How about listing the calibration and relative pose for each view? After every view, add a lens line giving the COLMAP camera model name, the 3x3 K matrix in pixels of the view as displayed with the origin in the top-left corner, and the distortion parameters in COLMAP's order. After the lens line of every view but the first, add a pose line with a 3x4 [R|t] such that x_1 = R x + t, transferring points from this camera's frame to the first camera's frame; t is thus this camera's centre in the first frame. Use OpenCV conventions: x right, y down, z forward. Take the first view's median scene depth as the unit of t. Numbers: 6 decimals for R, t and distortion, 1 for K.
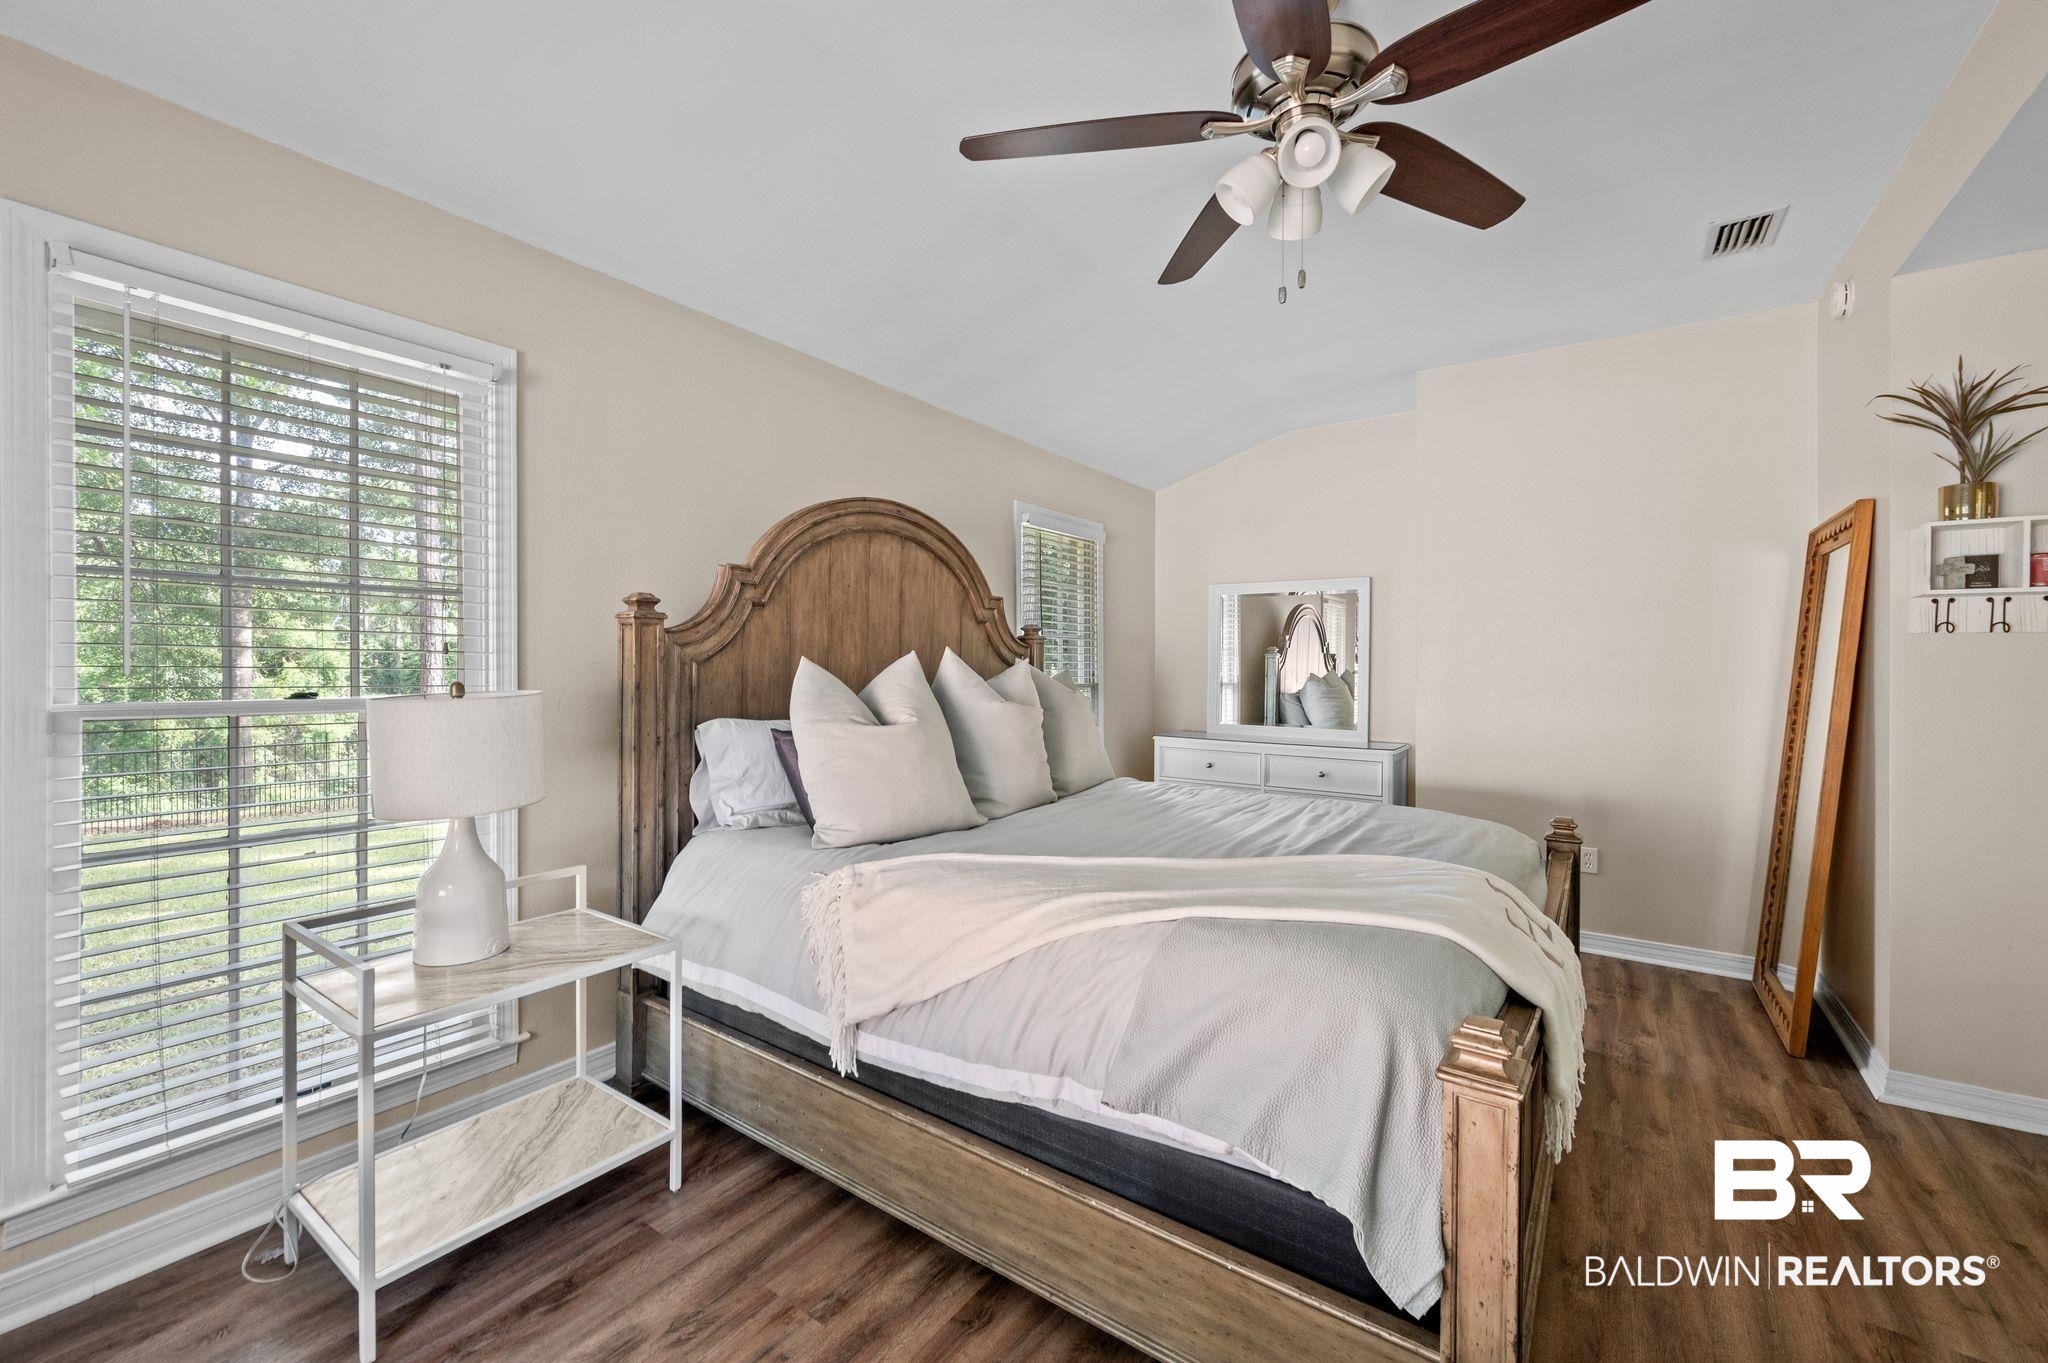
lens RADIAL K [[829.9, 0, 1032.7], [0, 829.9, 672.7], [0, 0, 1]] dist [-0.003560, -0.000373]
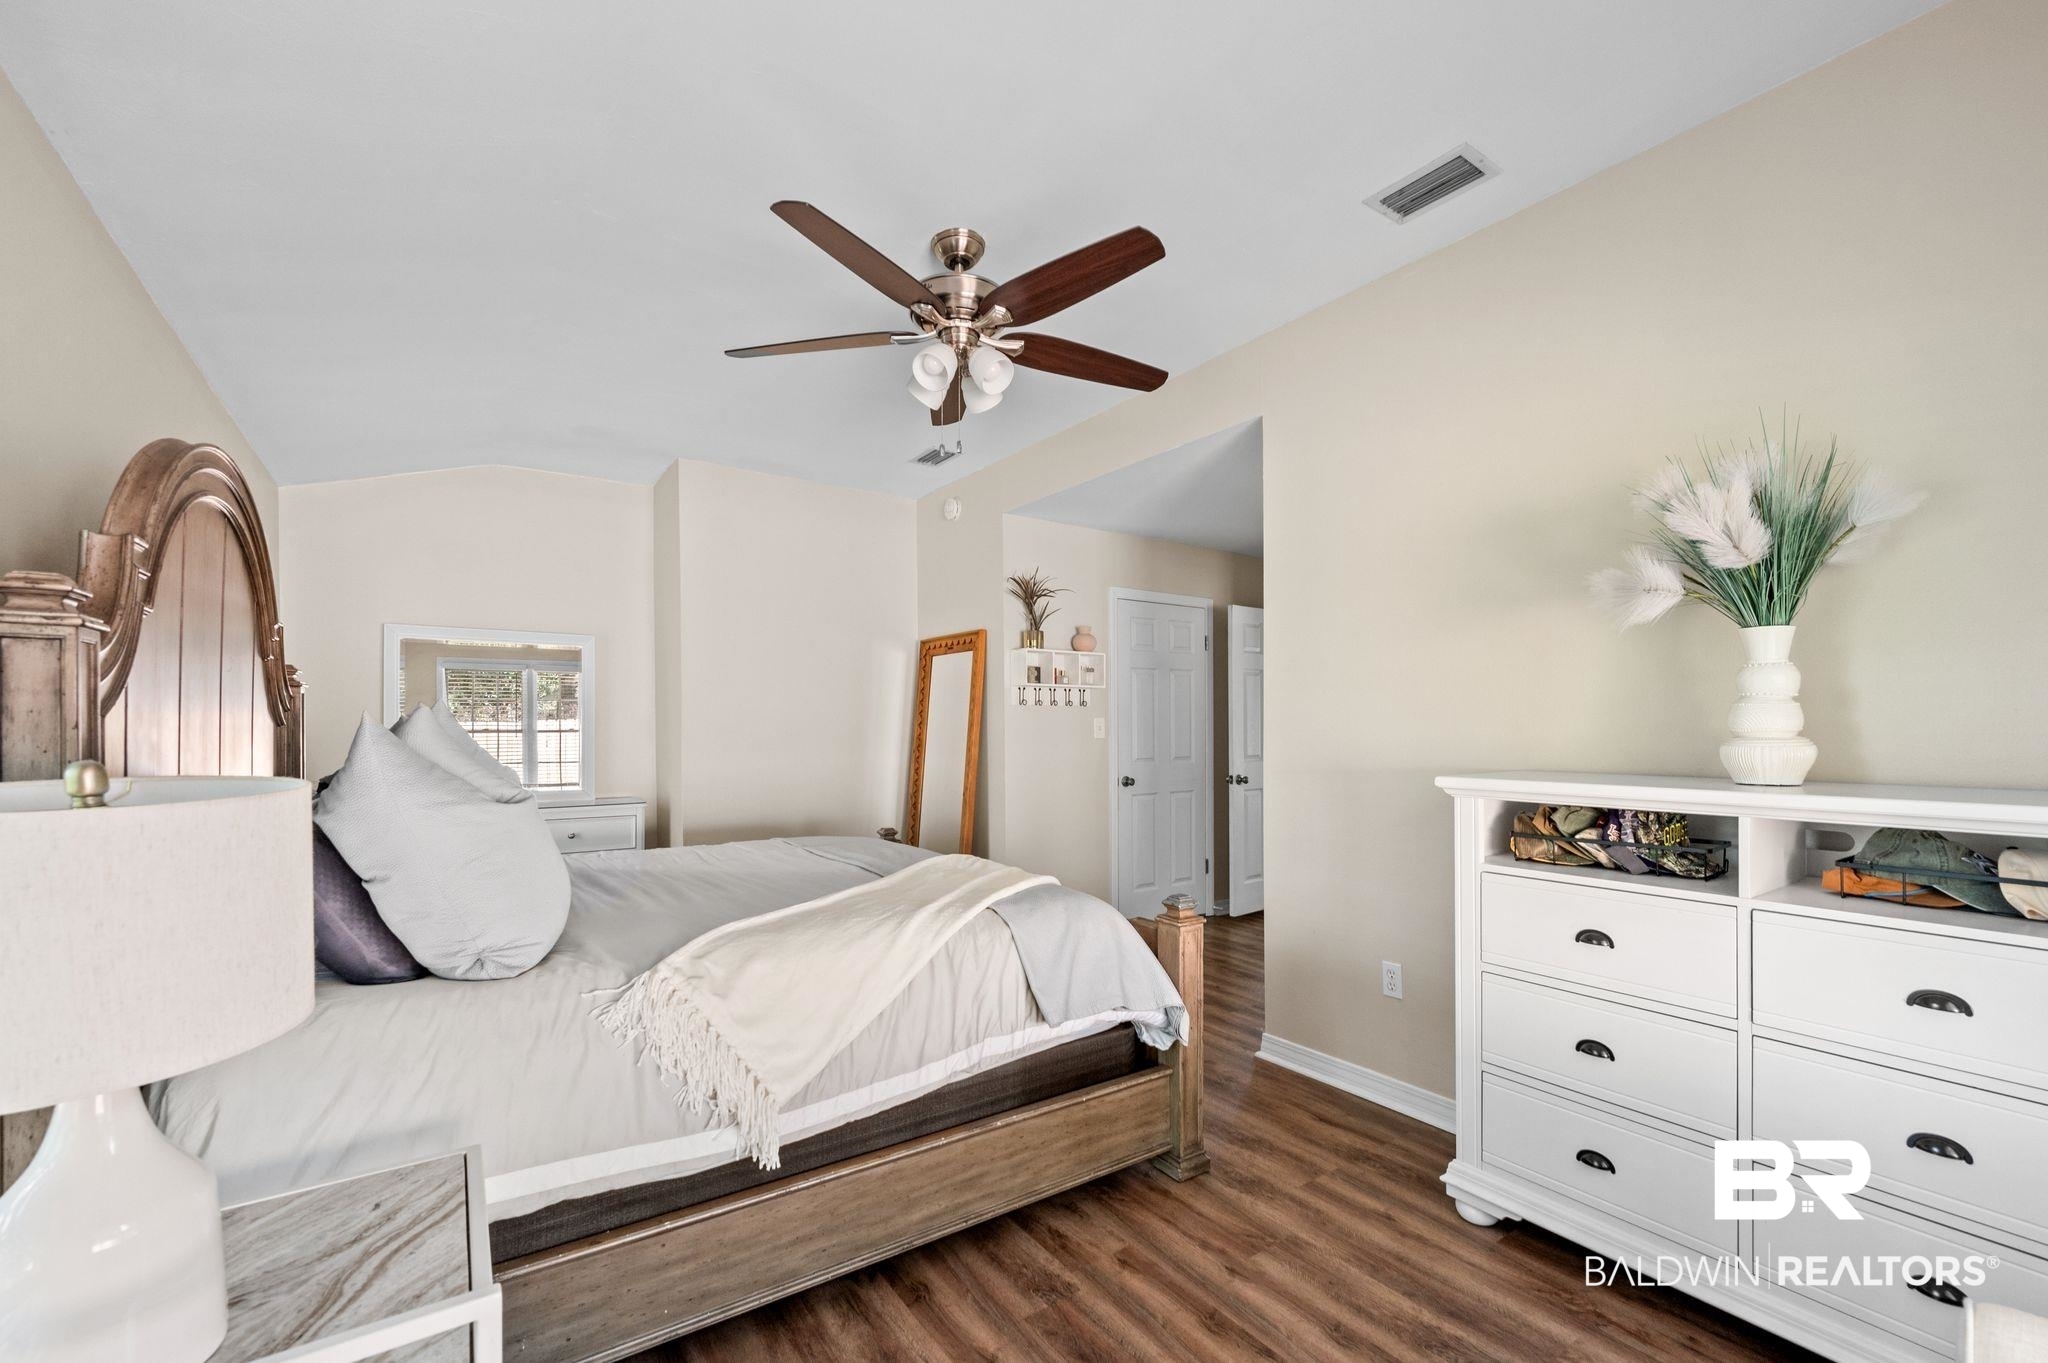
lens RADIAL K [[829.9, 0, 1058.0], [0, 829.9, 728.7], [0, 0, 1]] dist [-0.003560, -0.000373]
pose [[0.324475, -0.004341, 0.945884, -0.718190], [-0.001629, 0.999985, 0.005148, -0.002890], [-0.945893, -0.003212, 0.324464, 0.296994]]
